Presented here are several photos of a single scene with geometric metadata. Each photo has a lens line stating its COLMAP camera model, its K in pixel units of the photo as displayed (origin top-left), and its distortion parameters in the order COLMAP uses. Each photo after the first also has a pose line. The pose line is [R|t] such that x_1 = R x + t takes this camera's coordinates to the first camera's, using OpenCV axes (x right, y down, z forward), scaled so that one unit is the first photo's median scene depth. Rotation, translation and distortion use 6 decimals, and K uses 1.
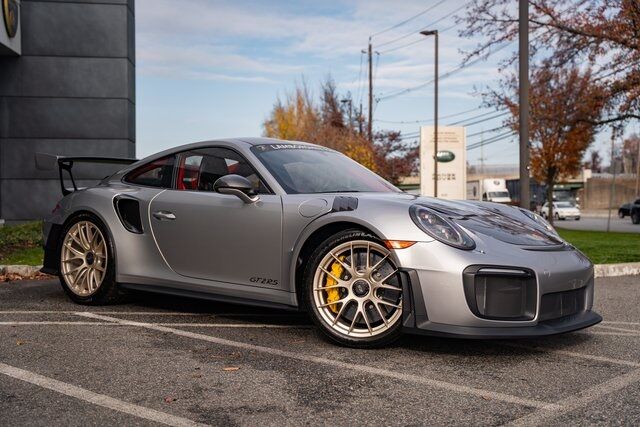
lens RADIAL K [[756.3, 0, 321.7], [0, 756.3, 215.1], [0, 0, 1]] dist [0.045825, 0.000000]
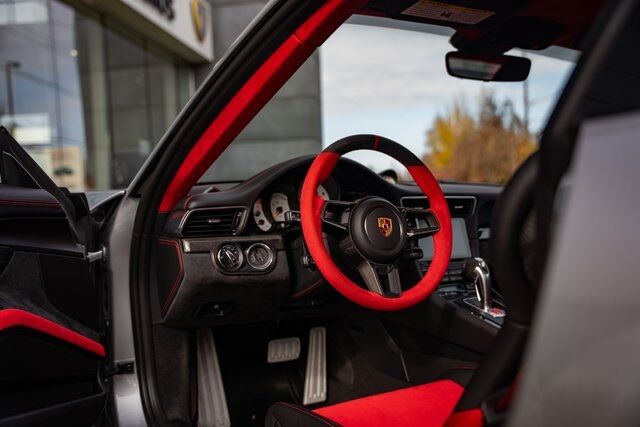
lens RADIAL K [[636.8, 0, 332.5], [0, 636.8, 241.6], [0, 0, 1]] dist [-0.019363, 0.000000]
pose [[0.974477, -0.017935, -0.223768, -0.055954], [0.028325, 0.998660, 0.043306, -0.003986], [0.222692, -0.048539, 0.973680, 0.205784]]
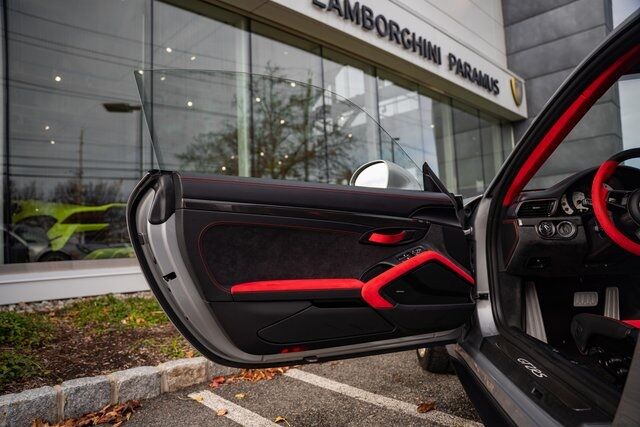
lens RADIAL K [[451.2, 0, 317.3], [0, 451.2, 218.8], [0, 0, 1]] dist [-0.097063, 0.042220]
pose [[0.651263, -0.063762, -0.756168, -0.048242], [0.036146, 0.997939, -0.053018, 0.001523], [0.757991, 0.007197, 0.652226, 0.185199]]
